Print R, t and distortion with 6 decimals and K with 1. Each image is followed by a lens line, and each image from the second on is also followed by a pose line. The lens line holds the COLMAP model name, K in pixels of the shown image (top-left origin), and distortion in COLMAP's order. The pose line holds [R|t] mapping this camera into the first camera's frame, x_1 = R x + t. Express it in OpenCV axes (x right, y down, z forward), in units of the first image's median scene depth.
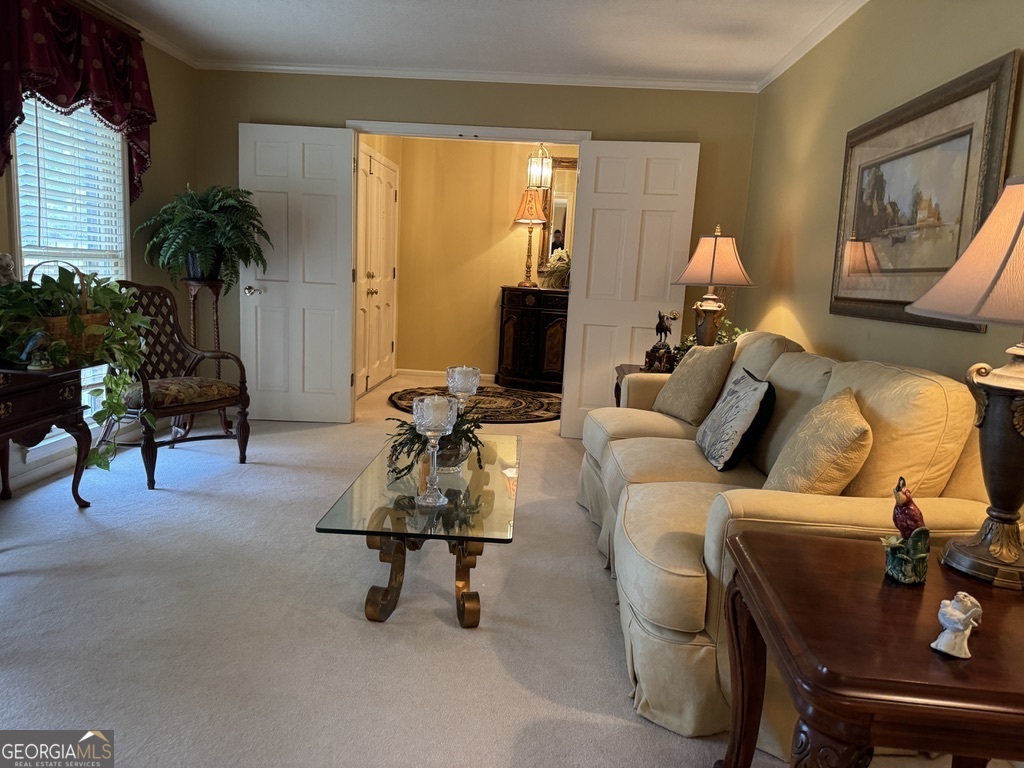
lens RADIAL K [[723.5, 0, 511.7], [0, 723.5, 375.5], [0, 0, 1]] dist [0.045688, -0.054157]
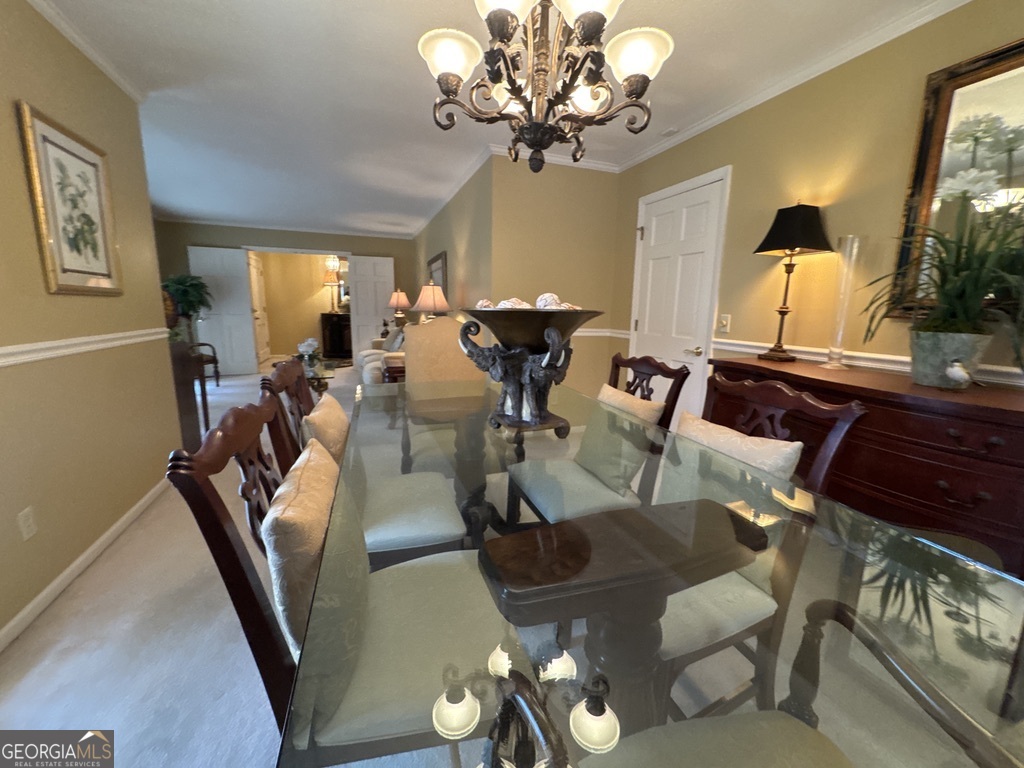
lens RADIAL K [[410.9, 0, 513.8], [0, 410.9, 386.0], [0, 0, 1]] dist [-0.004876, -0.000699]
pose [[0.910687, -0.112827, 0.397391, -0.000051], [0.091133, 0.993150, 0.073128, 0.136322], [-0.402920, -0.030381, 0.914731, -0.903655]]
